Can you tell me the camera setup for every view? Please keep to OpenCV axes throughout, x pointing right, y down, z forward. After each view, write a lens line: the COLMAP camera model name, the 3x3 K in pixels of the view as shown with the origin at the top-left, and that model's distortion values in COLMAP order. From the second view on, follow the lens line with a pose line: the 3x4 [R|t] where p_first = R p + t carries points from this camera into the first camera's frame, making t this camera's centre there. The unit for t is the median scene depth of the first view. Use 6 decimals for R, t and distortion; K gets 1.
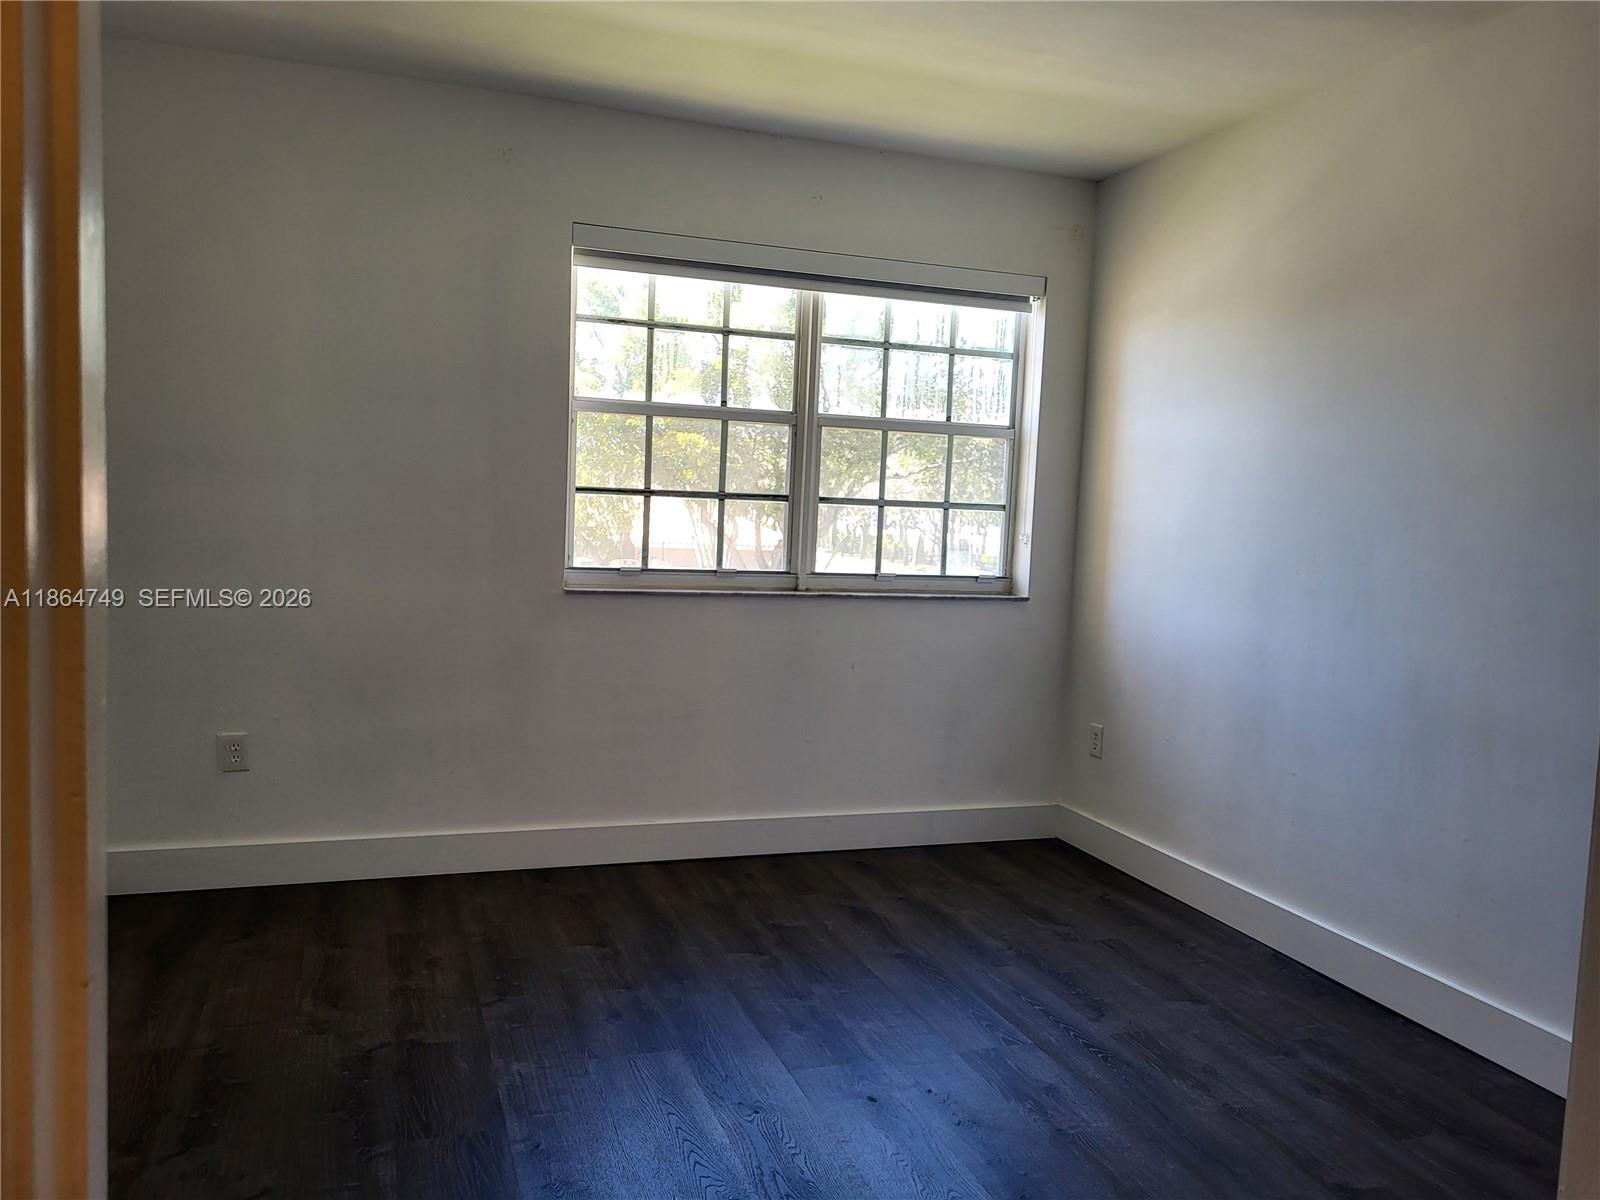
lens RADIAL K [[1187.1, 0, 799.9], [0, 1187.1, 620.3], [0, 0, 1]] dist [0.028885, -0.001811]
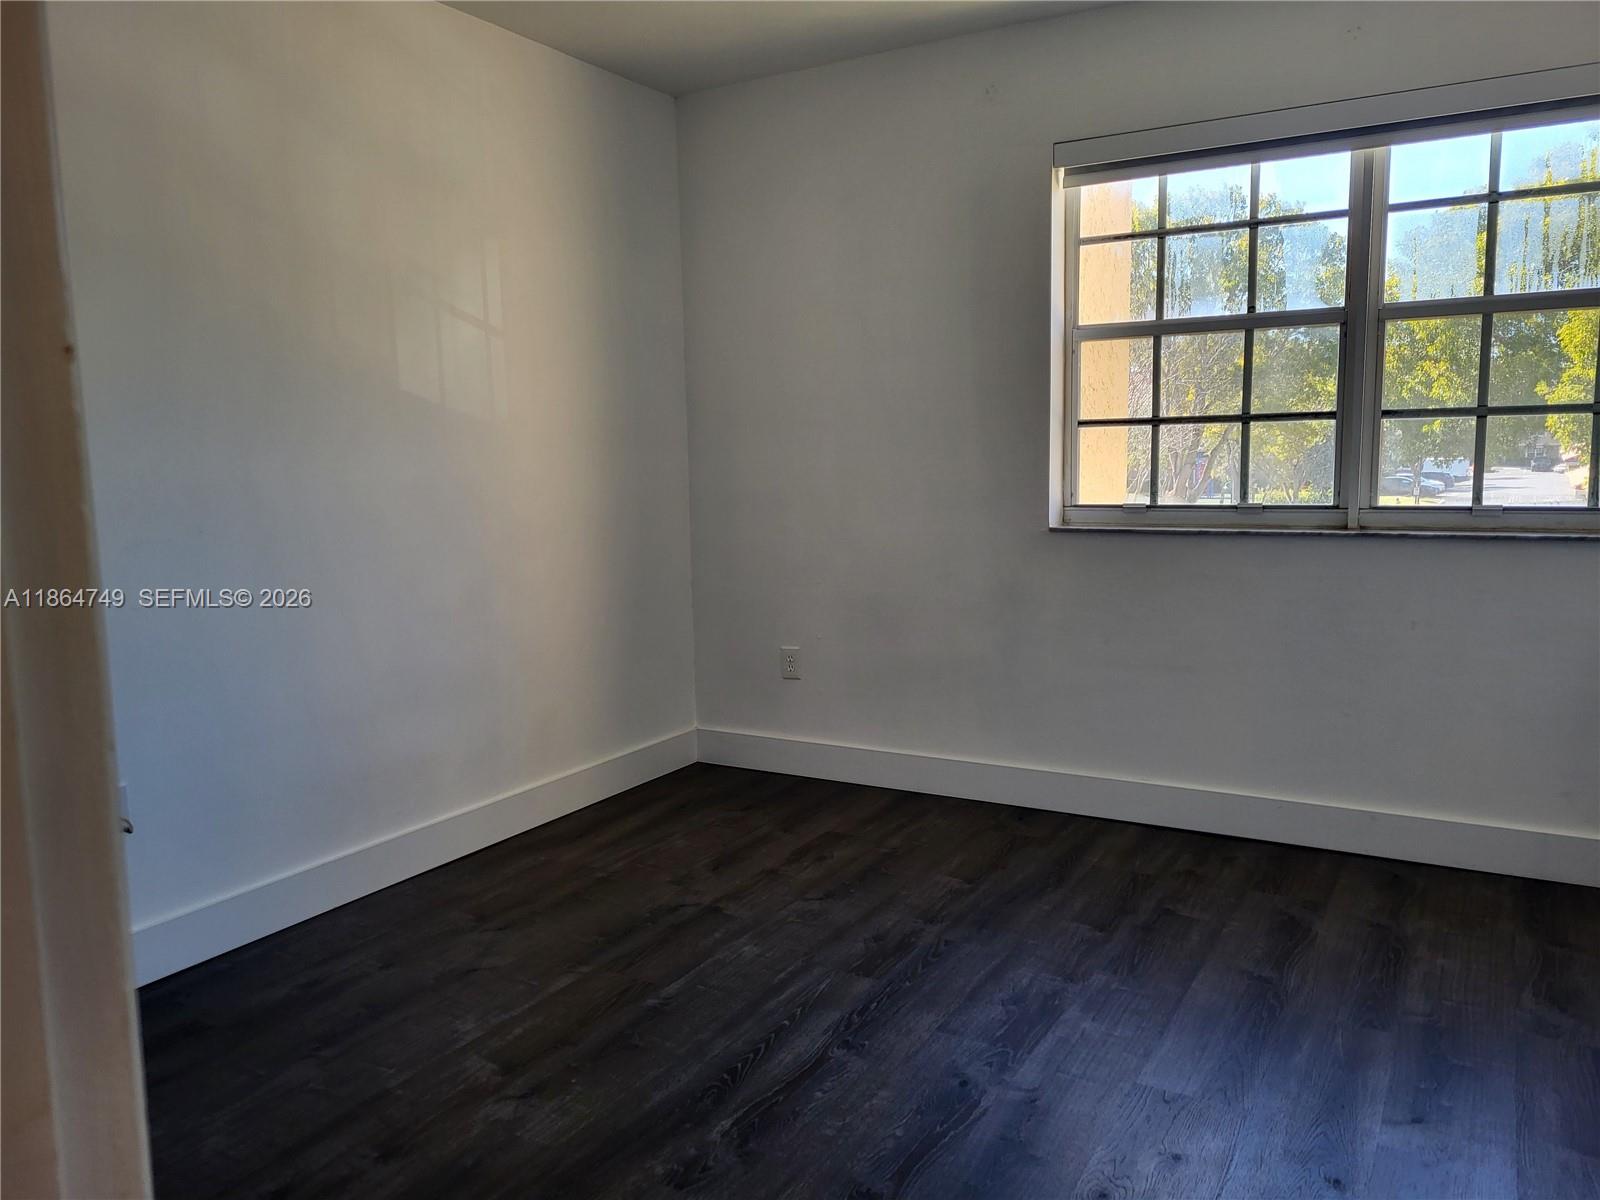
lens RADIAL K [[1222.5, 0, 818.7], [0, 1222.5, 611.6], [0, 0, 1]] dist [0.050663, -0.013184]
pose [[0.654860, 0.050573, -0.754056, 0.426649], [-0.022884, 0.998628, 0.047103, -0.000301], [0.755404, -0.013590, 0.655119, 0.188750]]
